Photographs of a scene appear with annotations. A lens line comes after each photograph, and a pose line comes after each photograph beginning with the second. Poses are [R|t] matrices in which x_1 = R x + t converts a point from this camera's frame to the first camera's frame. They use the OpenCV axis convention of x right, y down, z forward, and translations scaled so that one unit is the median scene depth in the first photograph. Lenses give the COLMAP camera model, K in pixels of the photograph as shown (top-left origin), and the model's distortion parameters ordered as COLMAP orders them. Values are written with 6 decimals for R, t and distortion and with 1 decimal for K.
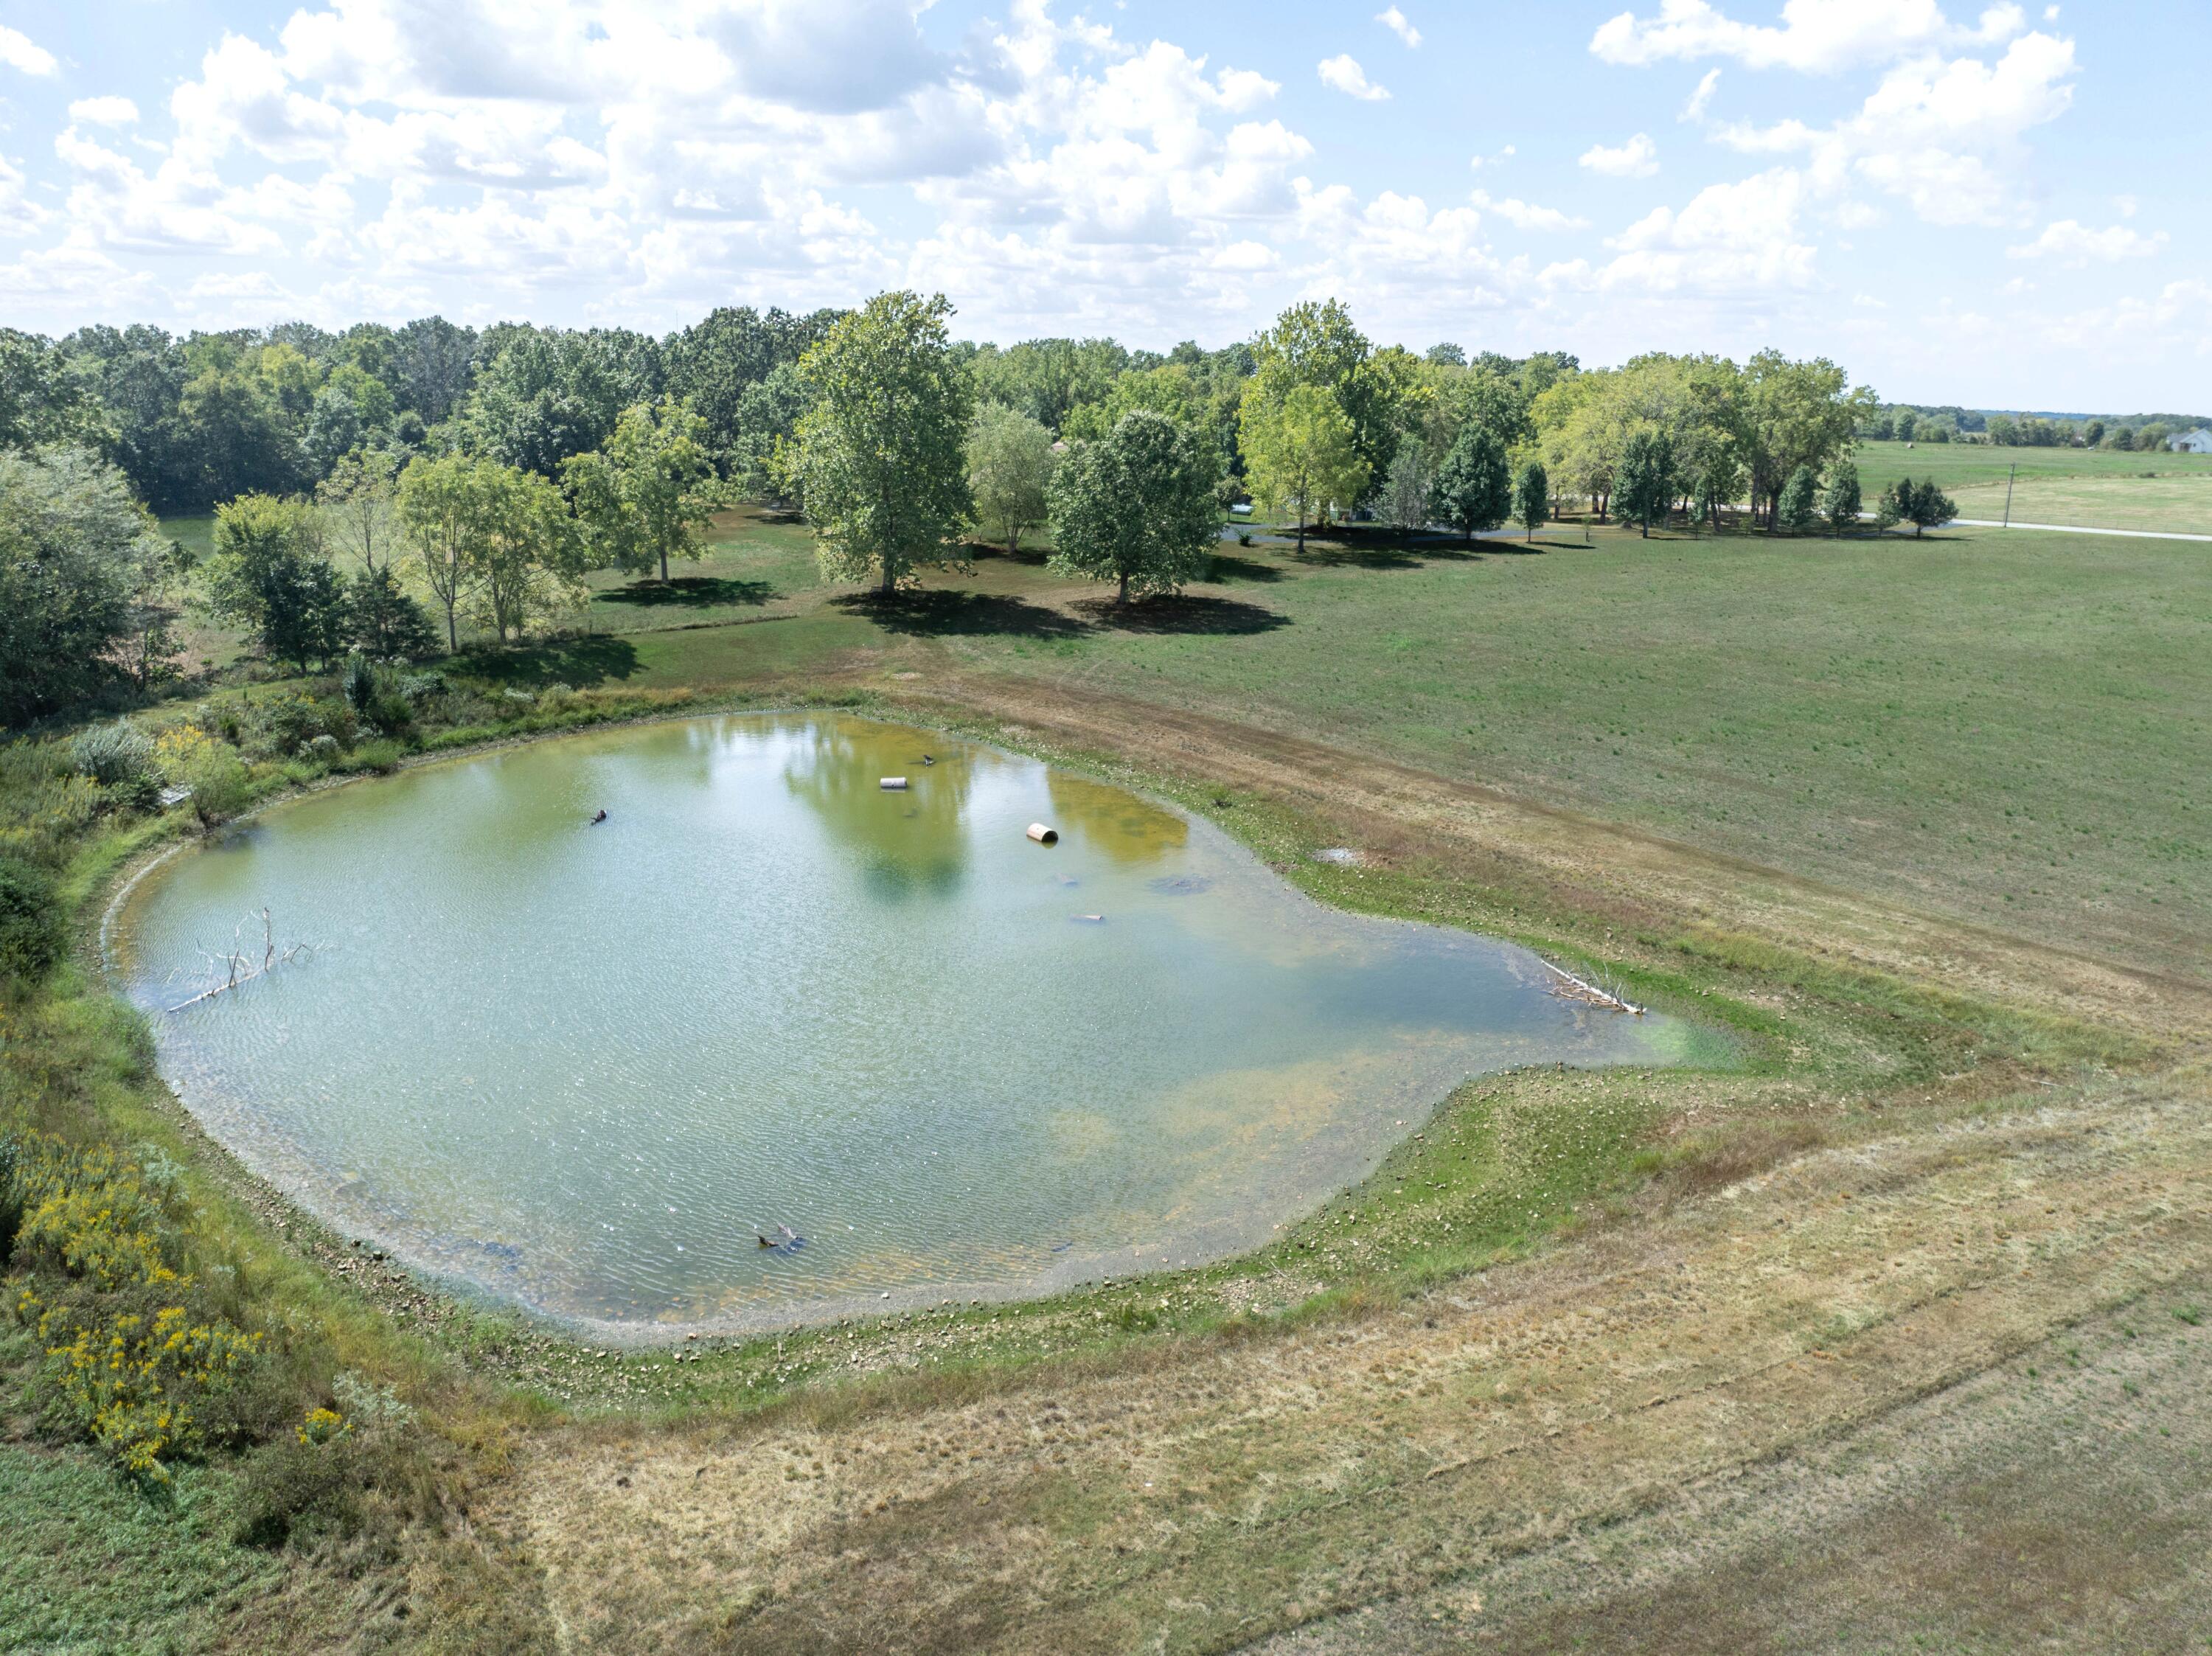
lens RADIAL K [[1526.9, 0, 1105.5], [0, 1526.9, 825.2], [0, 0, 1]] dist [-0.054324, 0.018070]
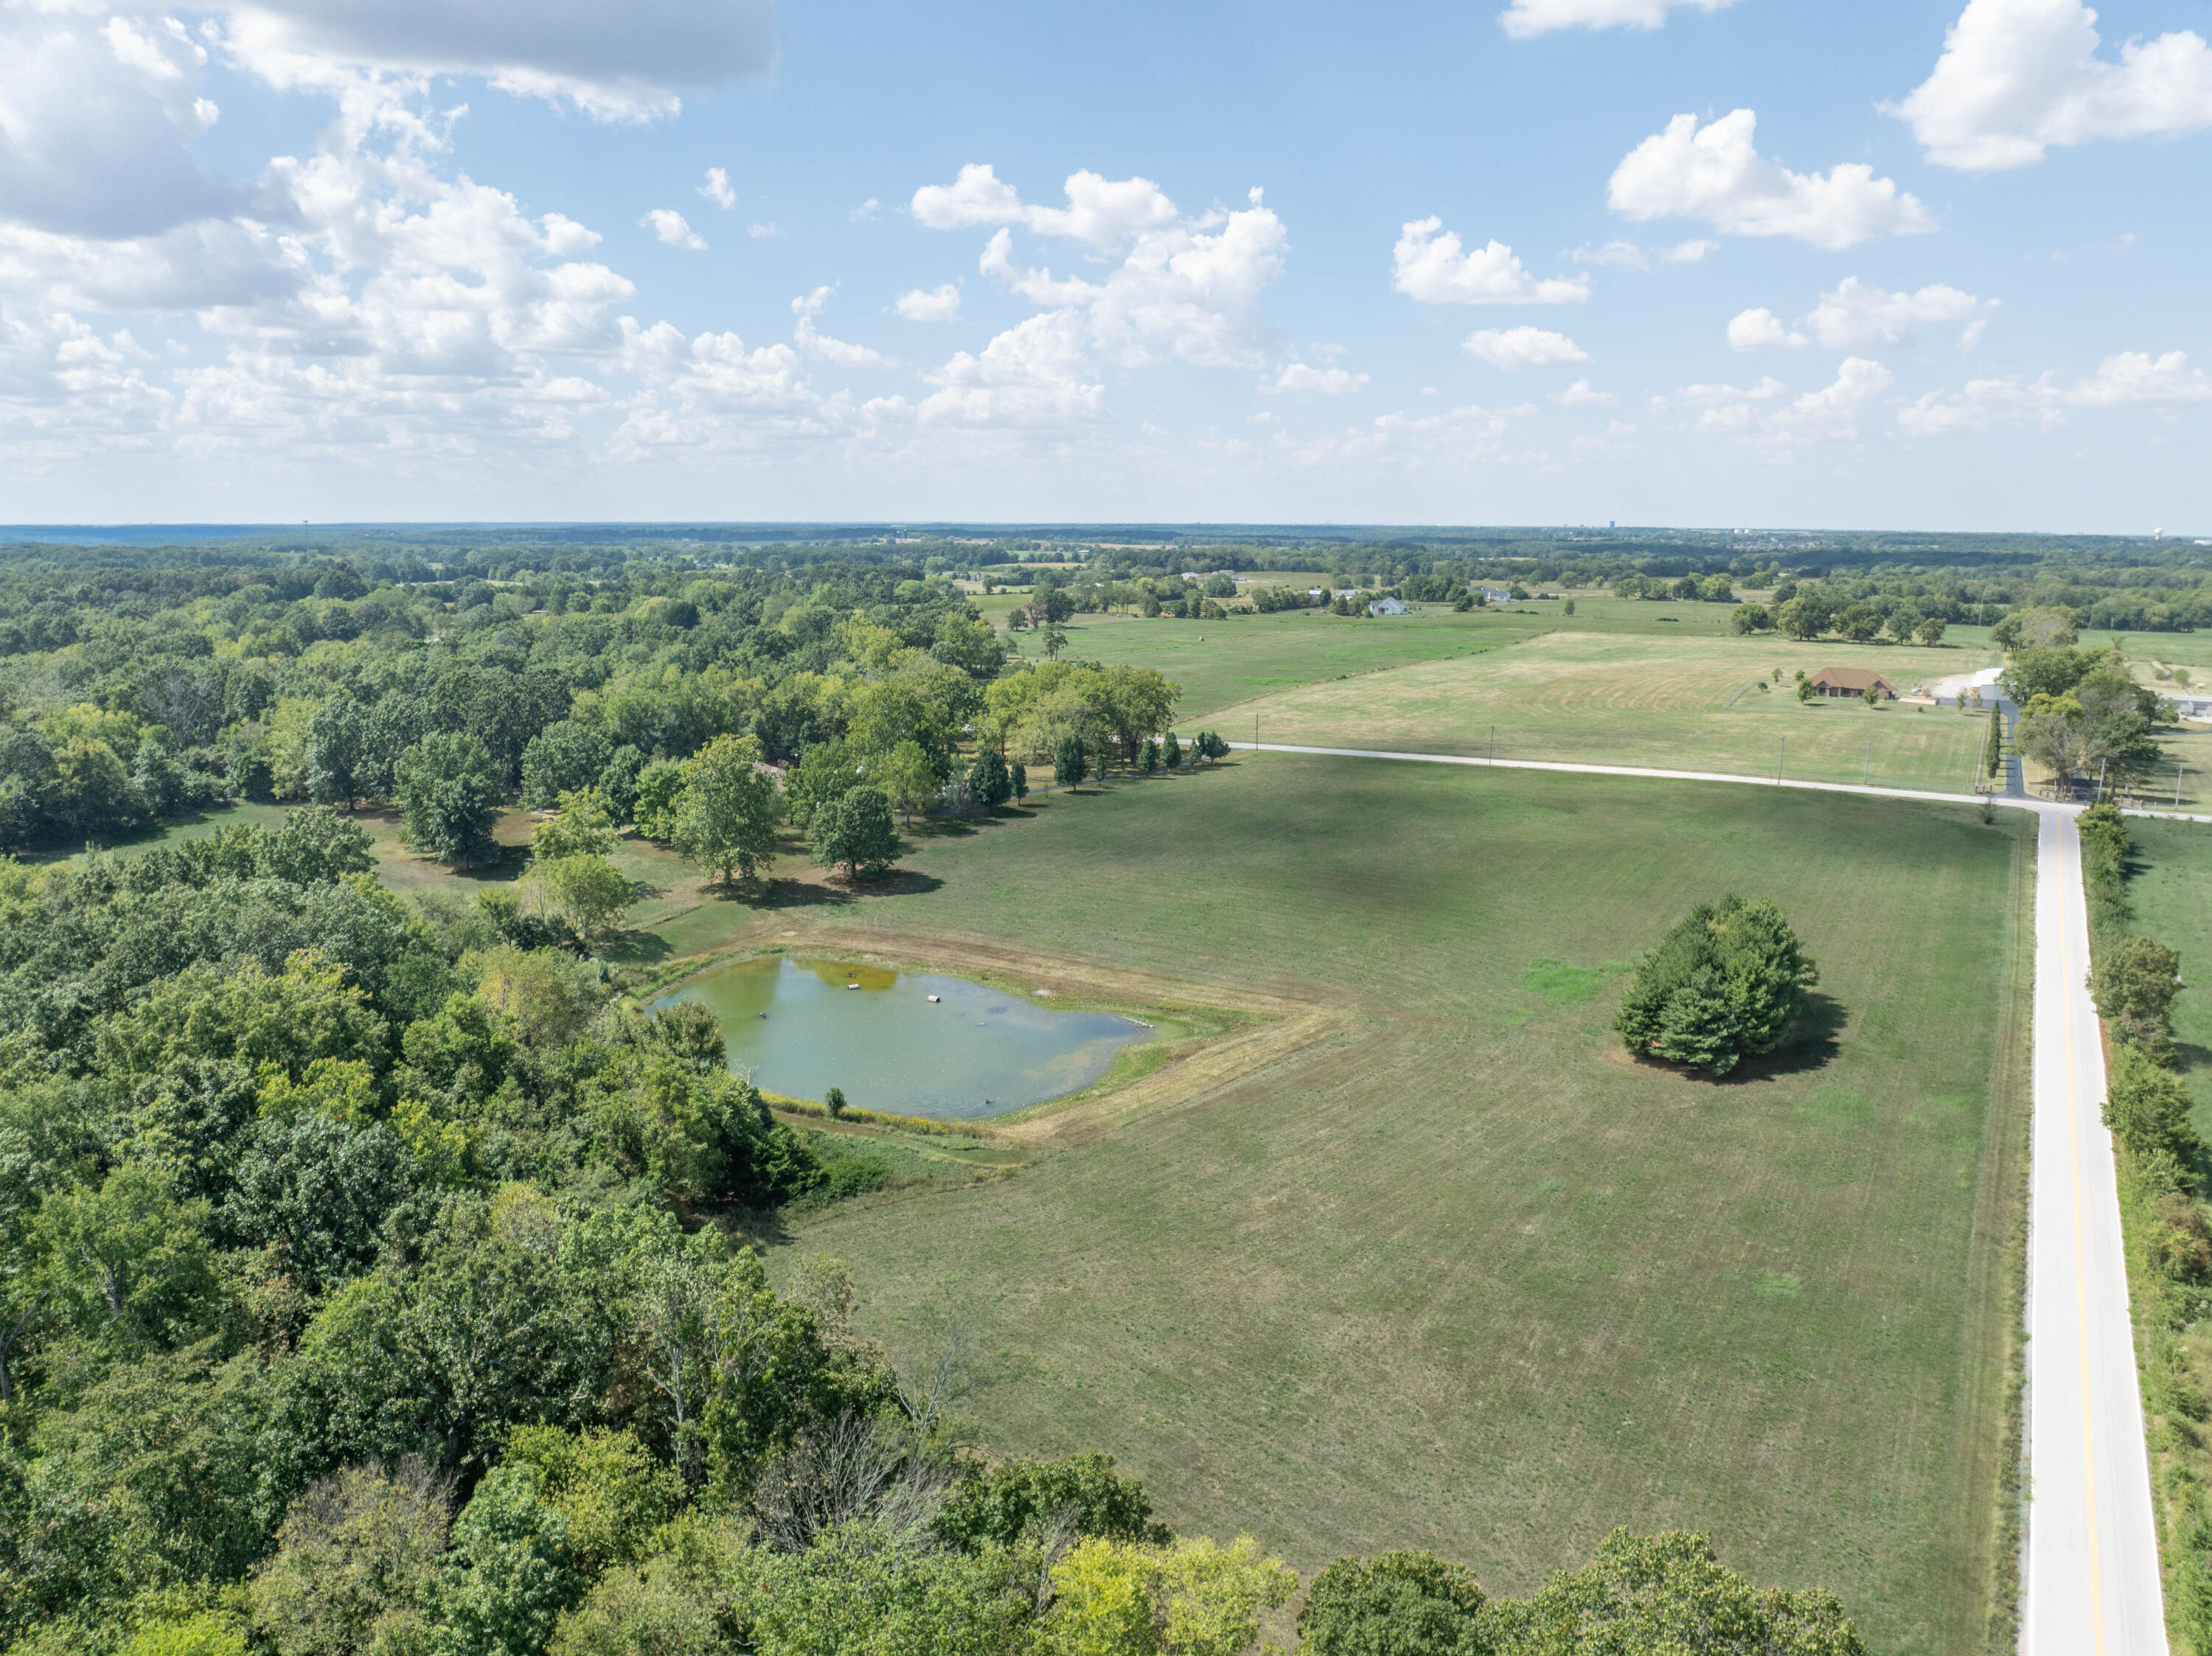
lens RADIAL K [[1526.9, 0, 1103.2], [0, 1526.9, 840.9], [0, 0, 1]] dist [-0.054324, 0.018070]
pose [[0.914221, -0.097135, 0.393402, -0.291928], [0.122269, 0.991720, -0.039273, -0.047325], [-0.386330, 0.084005, 0.918527, -0.592451]]
